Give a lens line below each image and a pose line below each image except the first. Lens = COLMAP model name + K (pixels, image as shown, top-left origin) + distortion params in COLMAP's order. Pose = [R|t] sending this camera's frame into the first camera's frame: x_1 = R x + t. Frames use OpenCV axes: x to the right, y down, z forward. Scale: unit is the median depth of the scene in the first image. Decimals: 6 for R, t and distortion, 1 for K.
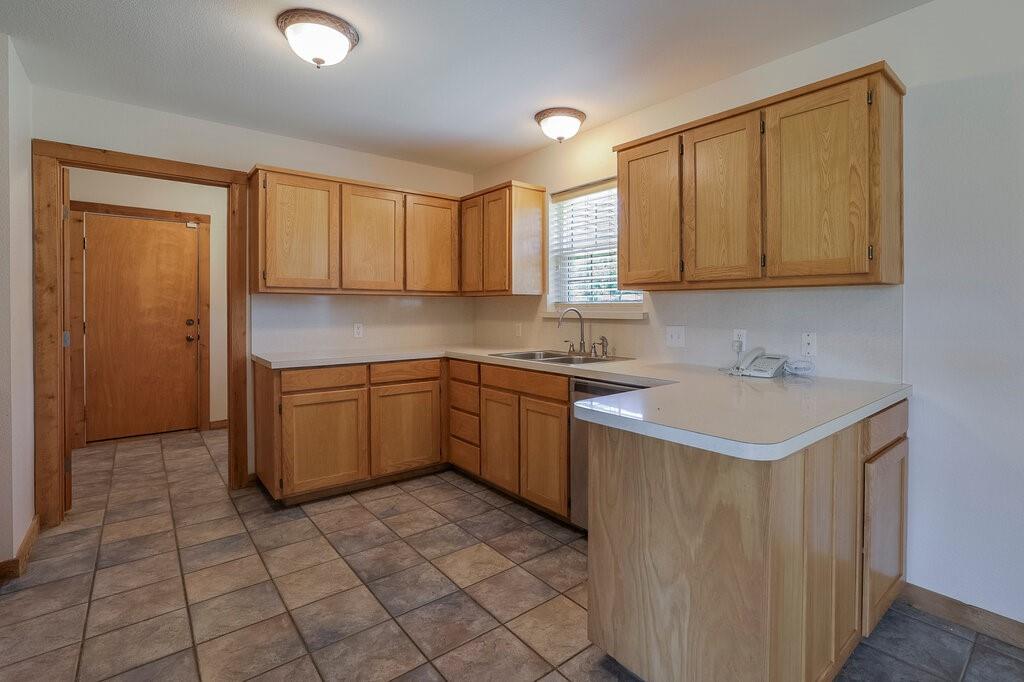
lens RADIAL K [[476.9, 0, 559.0], [0, 476.9, 309.9], [0, 0, 1]] dist [-0.029779, 0.000430]
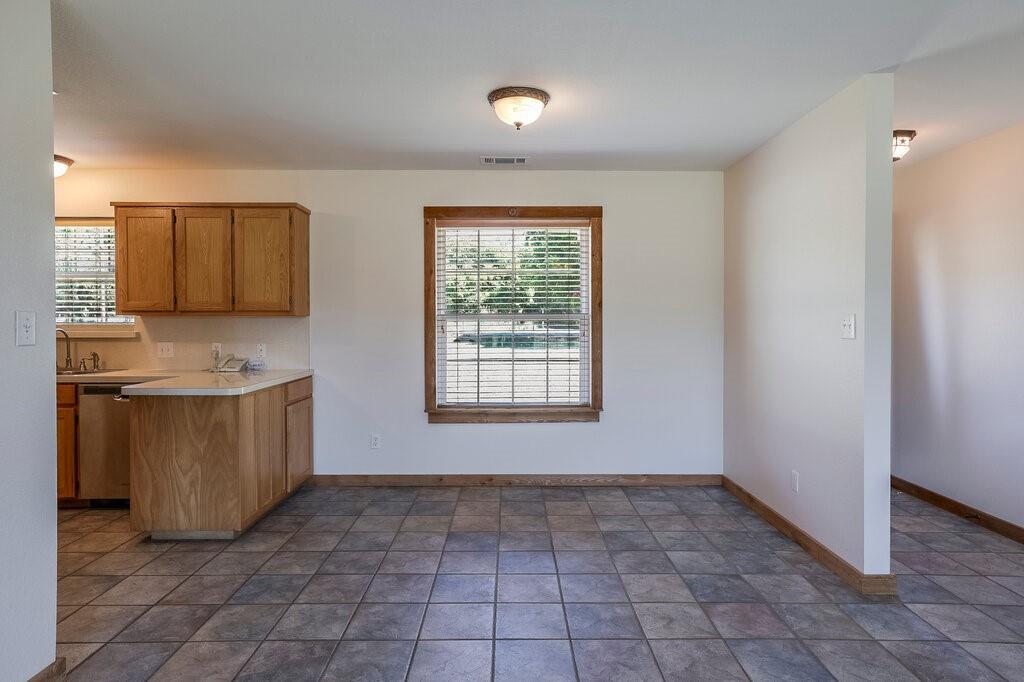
lens RADIAL K [[590.1, 0, 510.4], [0, 590.1, 331.6], [0, 0, 1]] dist [-0.001500, 0.001688]
pose [[0.655180, -0.013408, 0.755354, -0.434243], [0.002337, 0.999874, 0.015721, -0.022183], [-0.755469, -0.008535, 0.655129, -0.955522]]
